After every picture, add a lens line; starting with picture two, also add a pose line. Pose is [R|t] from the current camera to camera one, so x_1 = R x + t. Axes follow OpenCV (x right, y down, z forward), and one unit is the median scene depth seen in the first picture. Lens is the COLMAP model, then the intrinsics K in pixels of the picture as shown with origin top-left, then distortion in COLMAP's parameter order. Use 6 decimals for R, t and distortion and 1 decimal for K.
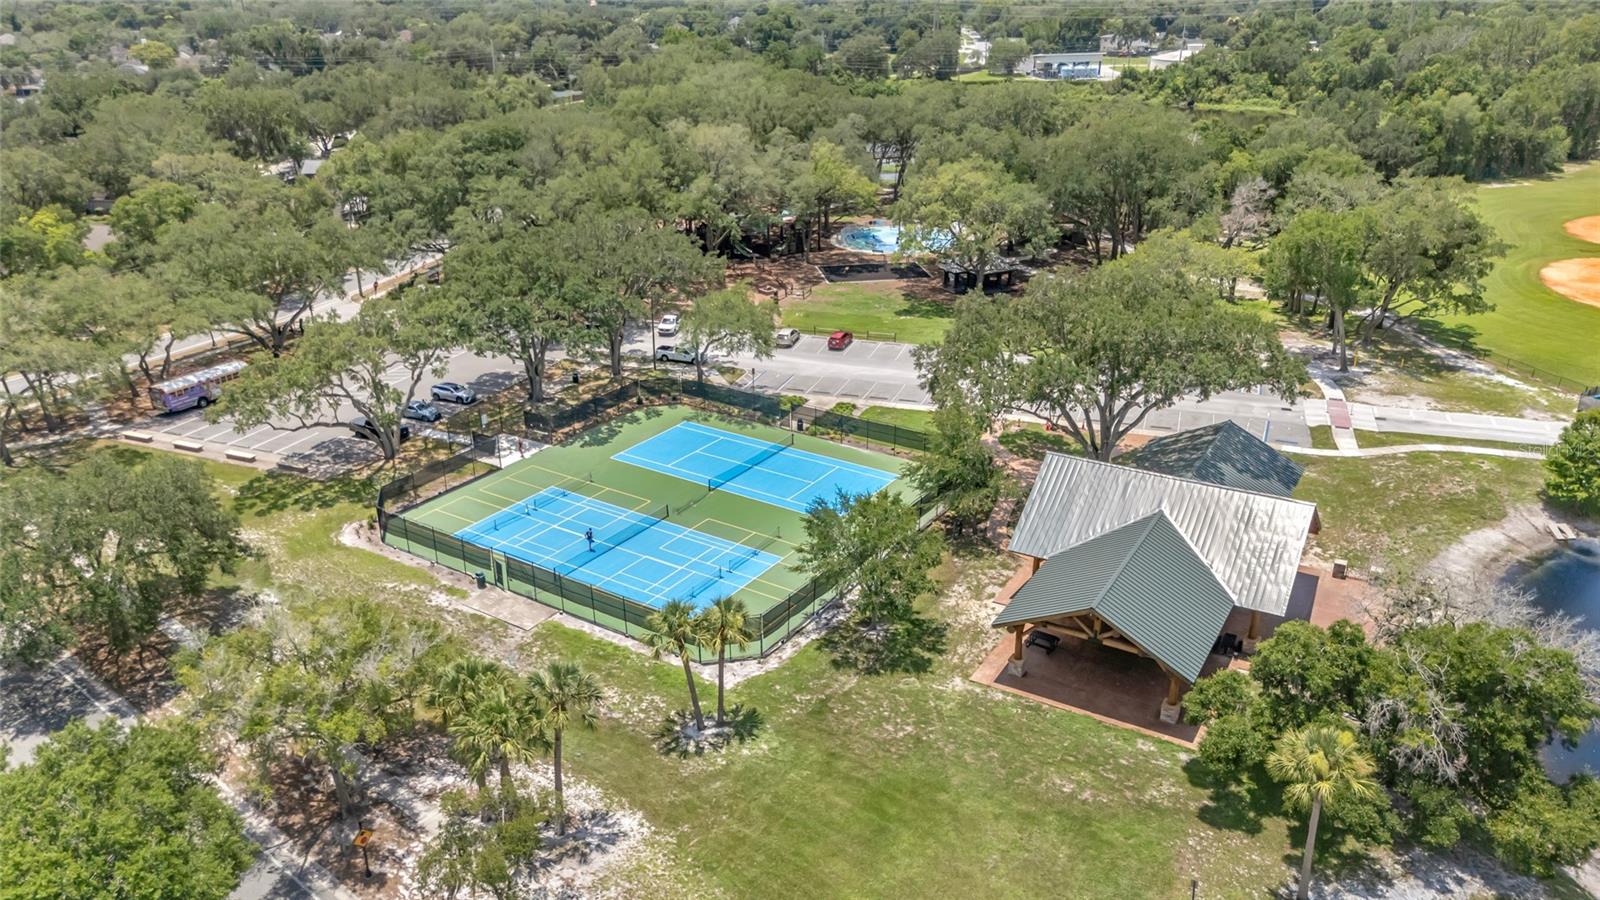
lens RADIAL K [[1143.6, 0, 792.7], [0, 1143.6, 454.3], [0, 0, 1]] dist [0.067397, -0.042637]
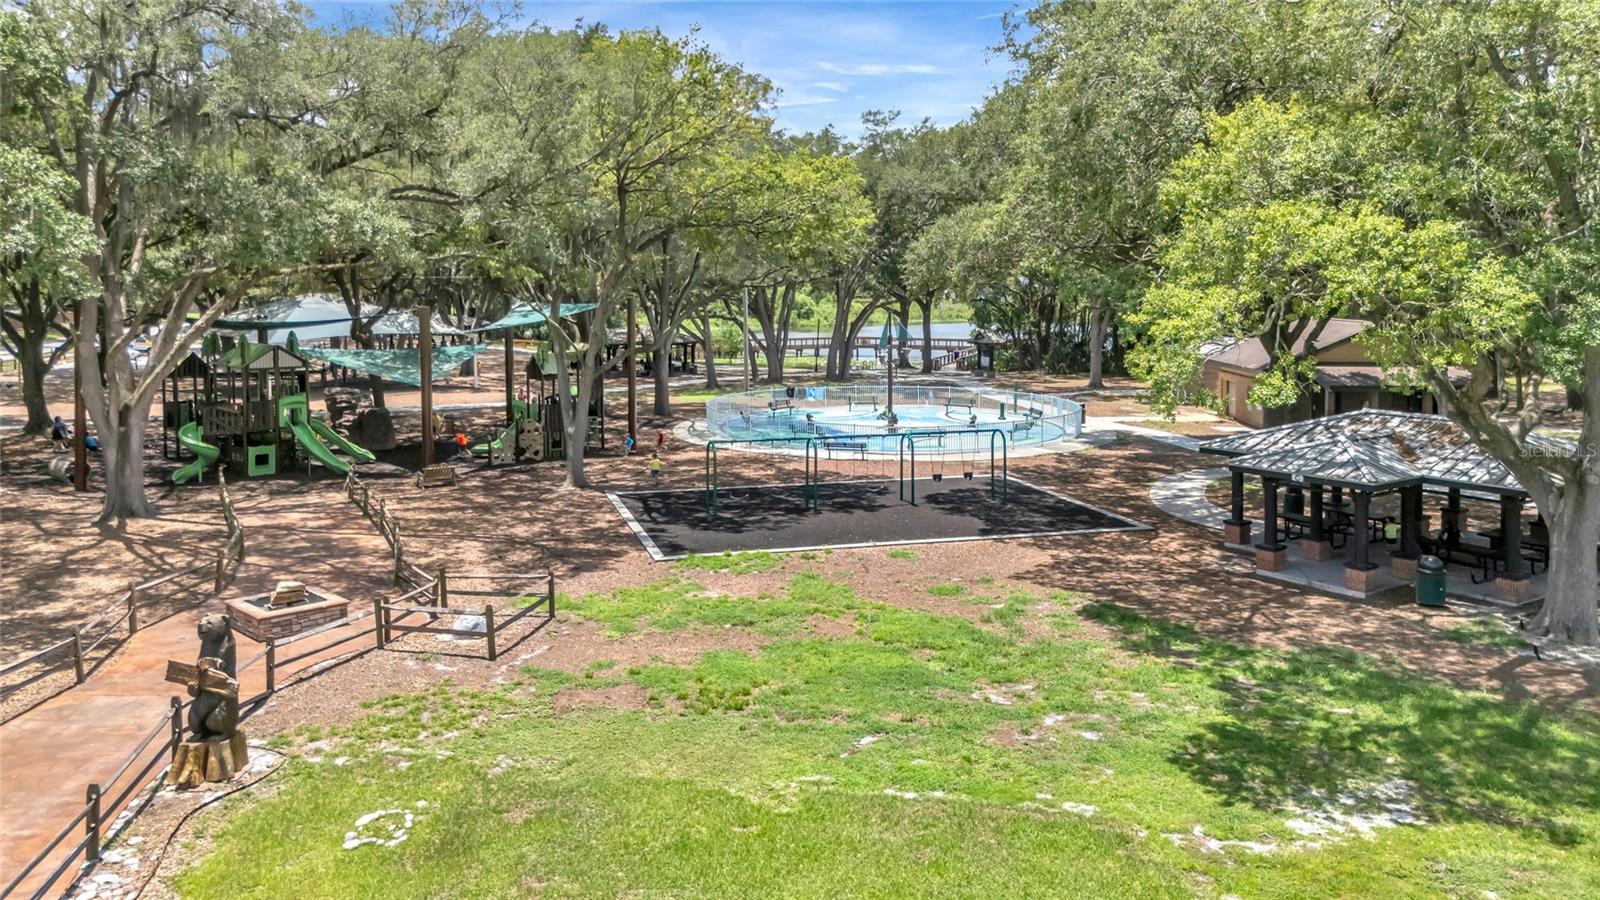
lens RADIAL K [[1143.6, 0, 792.7], [0, 1143.6, 454.3], [0, 0, 1]] dist [0.067397, -0.042637]
pose [[0.991621, -0.008611, 0.128891, 0.038132], [0.043275, 0.962267, -0.268644, -0.148776], [-0.121714, 0.271971, 0.954577, 1.056936]]
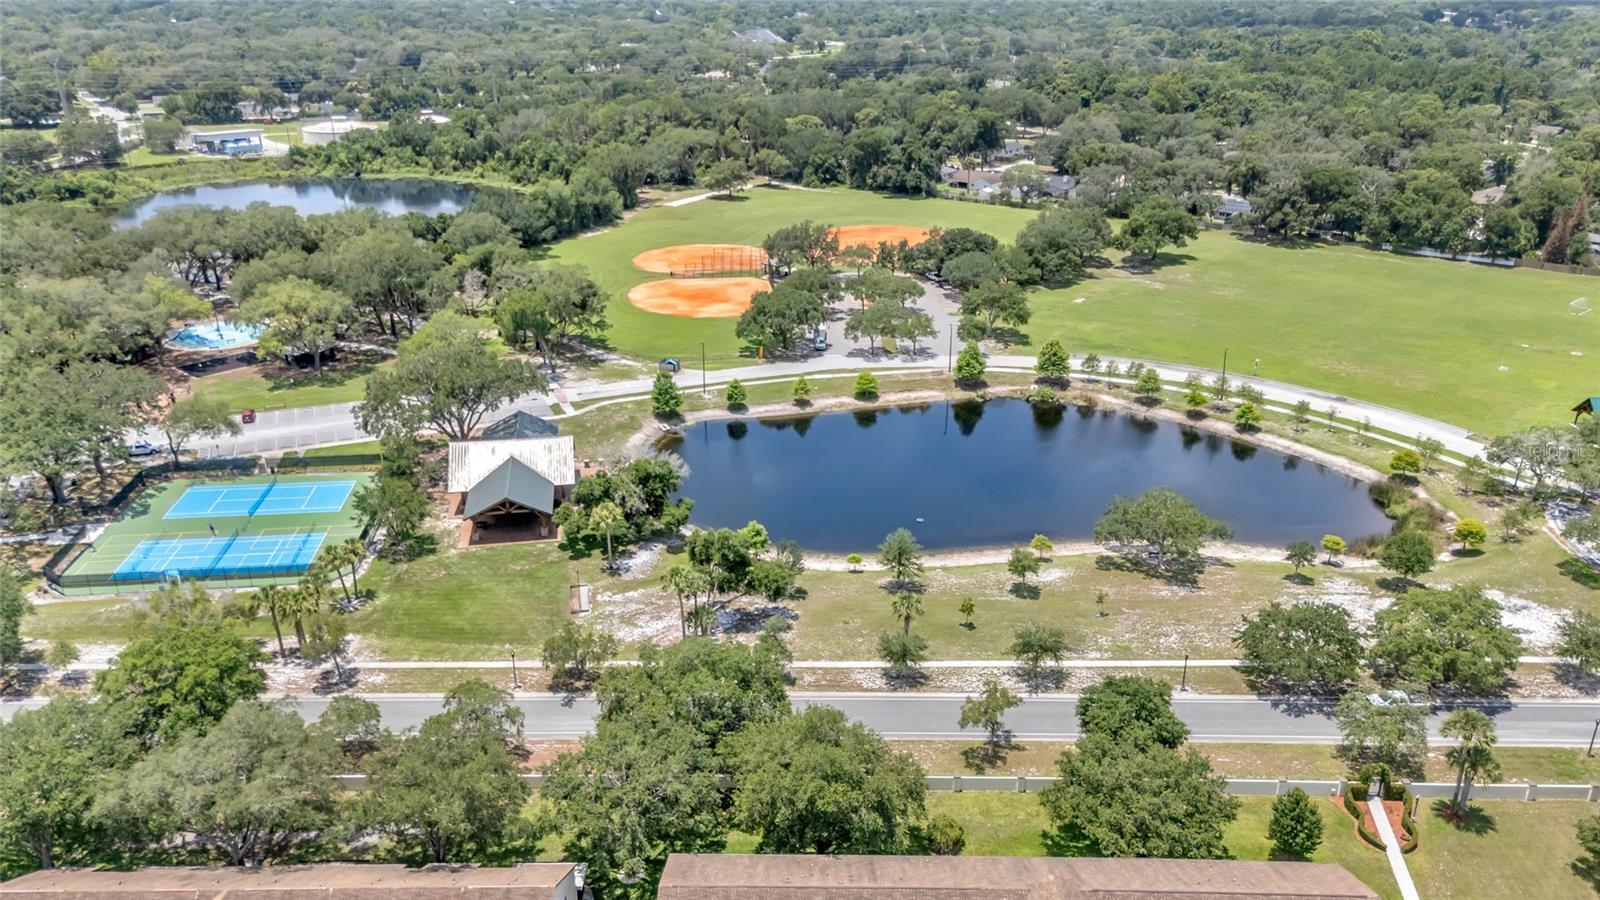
lens RADIAL K [[1143.6, 0, 792.7], [0, 1143.6, 454.3], [0, 0, 1]] dist [0.067397, -0.042637]
pose [[0.754183, -0.239561, 0.611407, -0.387870], [0.243973, 0.966656, 0.077808, 0.004726], [-0.609660, 0.090485, 0.787481, -0.663459]]
